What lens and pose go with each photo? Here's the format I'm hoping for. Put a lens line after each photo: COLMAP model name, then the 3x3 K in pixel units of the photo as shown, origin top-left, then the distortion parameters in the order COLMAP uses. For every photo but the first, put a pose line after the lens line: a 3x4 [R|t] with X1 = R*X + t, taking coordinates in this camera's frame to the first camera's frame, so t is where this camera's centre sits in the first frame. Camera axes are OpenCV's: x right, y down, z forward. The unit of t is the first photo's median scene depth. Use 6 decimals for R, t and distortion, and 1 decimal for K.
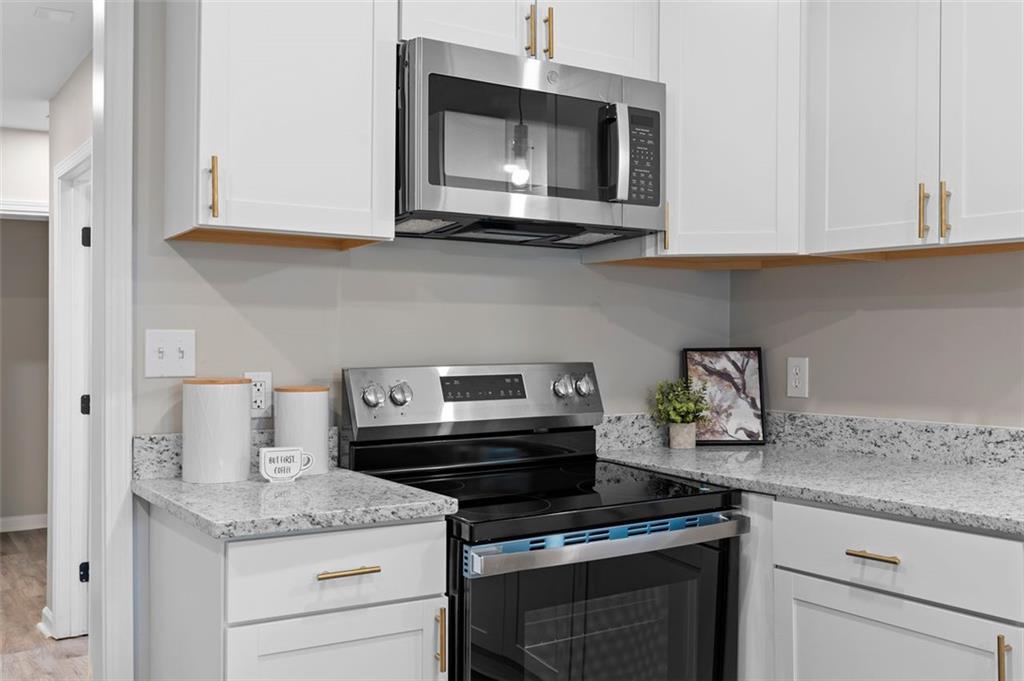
lens RADIAL K [[1009.8, 0, 508.5], [0, 1009.8, 336.6], [0, 0, 1]] dist [0.002475, 0.014436]
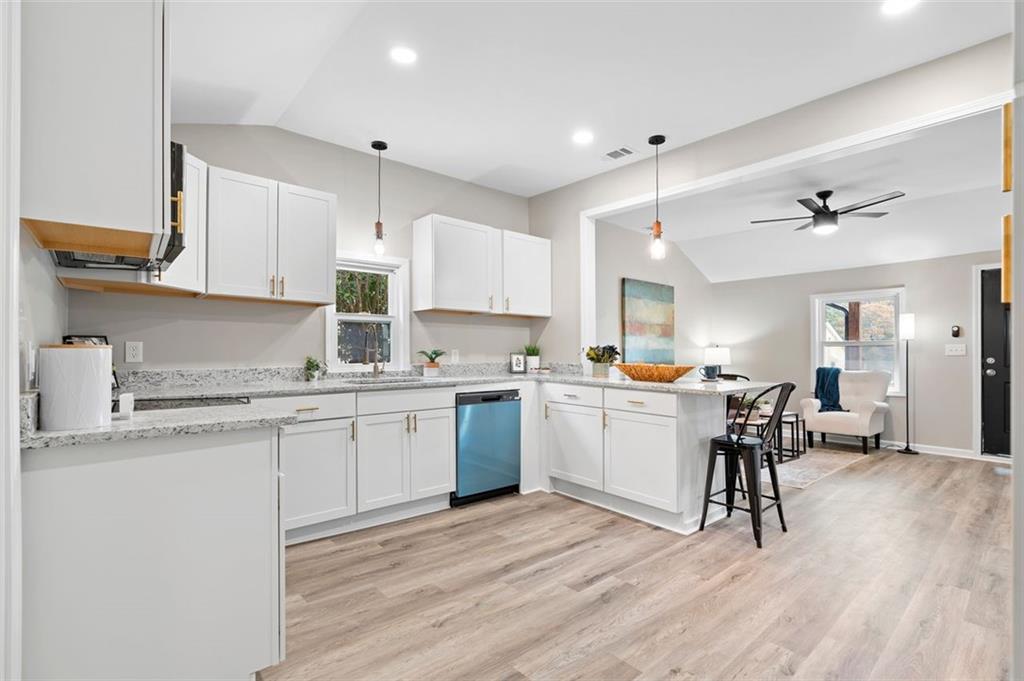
lens RADIAL K [[474.6, 0, 514.6], [0, 474.6, 344.8], [0, 0, 1]] dist [-0.006686, 0.000676]
pose [[-0.146691, 0.012984, 0.989097, -0.838187], [-0.004388, 0.999895, -0.013776, 0.042663], [-0.989173, -0.006361, -0.146619, 0.498561]]
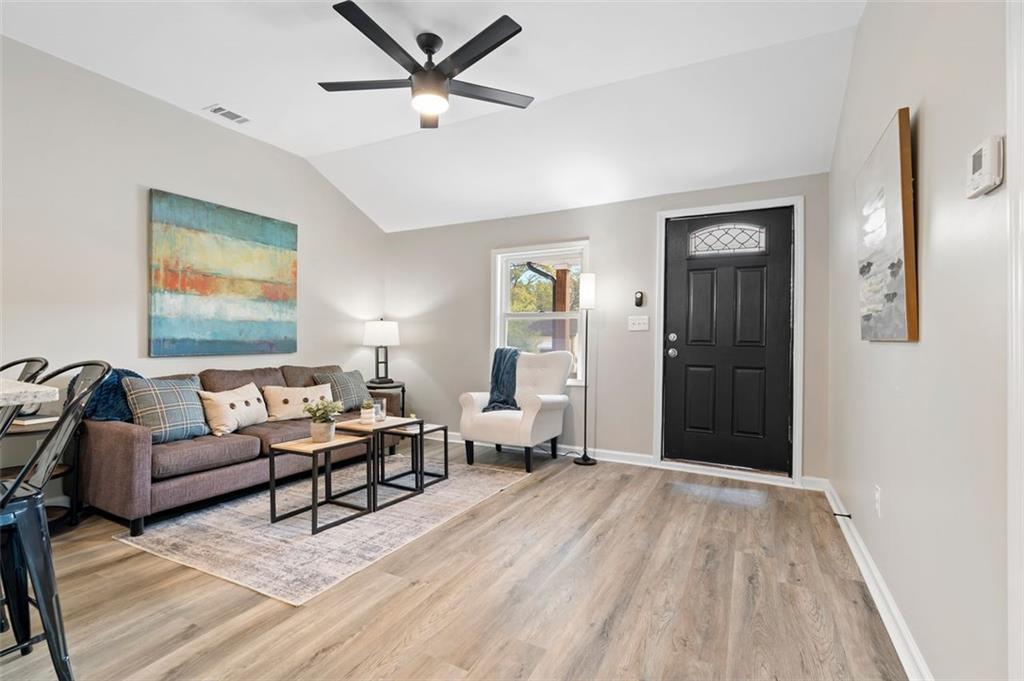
lens RADIAL K [[463.9, 0, 512.0], [0, 463.9, 340.5], [0, 0, 1]] dist [-0.012660, 0.000490]
pose [[-0.495184, -0.007222, 0.868758, -0.208423], [-0.007033, 0.999966, 0.004304, 0.081210], [-0.868760, -0.003979, -0.495218, -0.582691]]
